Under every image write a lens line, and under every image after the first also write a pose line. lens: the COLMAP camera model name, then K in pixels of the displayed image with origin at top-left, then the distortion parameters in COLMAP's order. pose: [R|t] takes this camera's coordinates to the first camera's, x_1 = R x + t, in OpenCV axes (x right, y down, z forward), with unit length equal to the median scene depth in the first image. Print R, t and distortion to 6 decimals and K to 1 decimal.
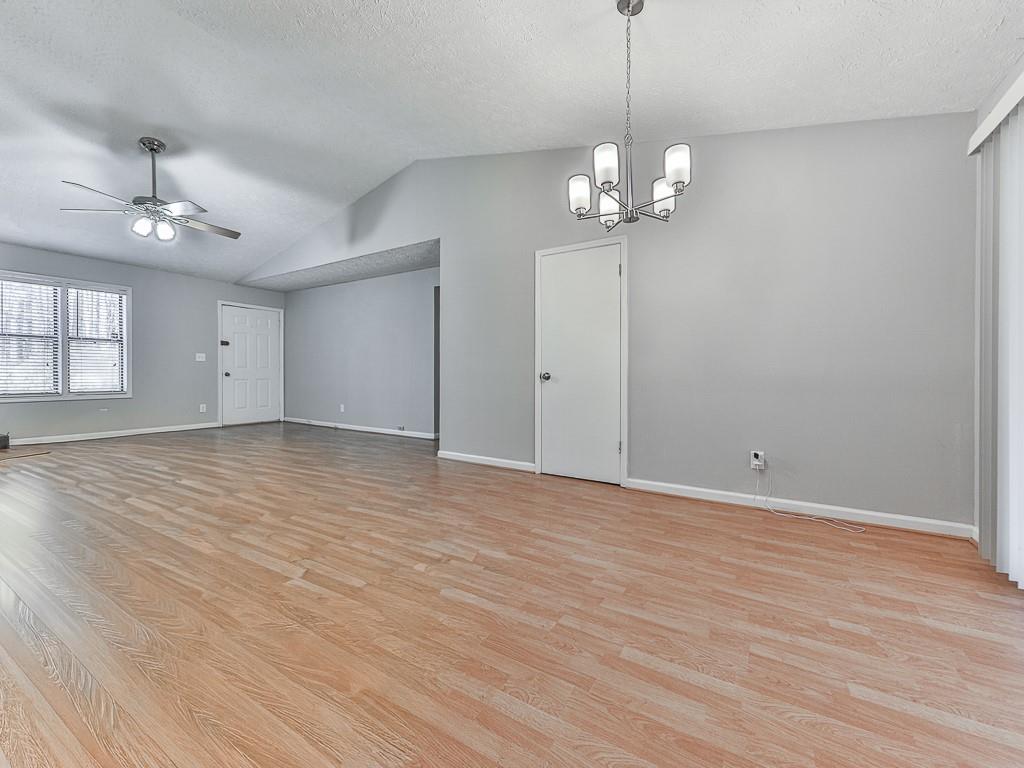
lens RADIAL K [[393.2, 0, 514.7], [0, 393.2, 377.2], [0, 0, 1]] dist [0.000252, 0.000002]
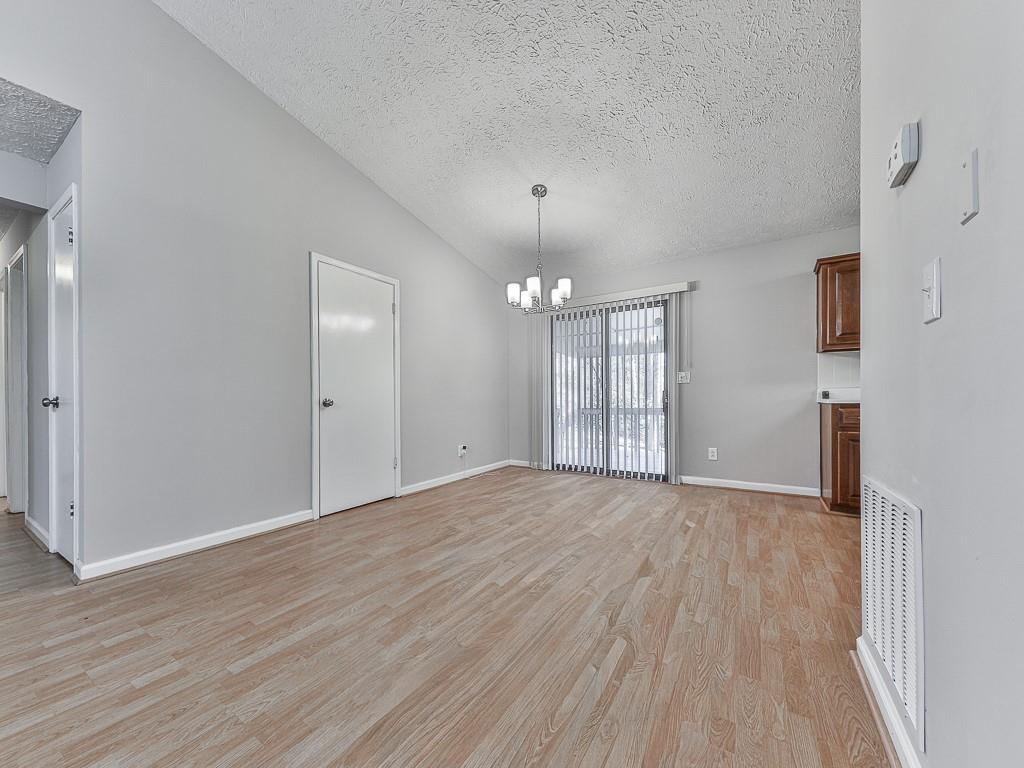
lens RADIAL K [[389.8, 0, 513.5], [0, 389.8, 396.5], [0, 0, 1]] dist [0.000239, -0.000006]
pose [[0.007624, 0.000432, 0.999971, -0.875512], [0.013078, 0.999914, -0.000531, -0.010957], [-0.999885, 0.013081, 0.007617, 0.653027]]
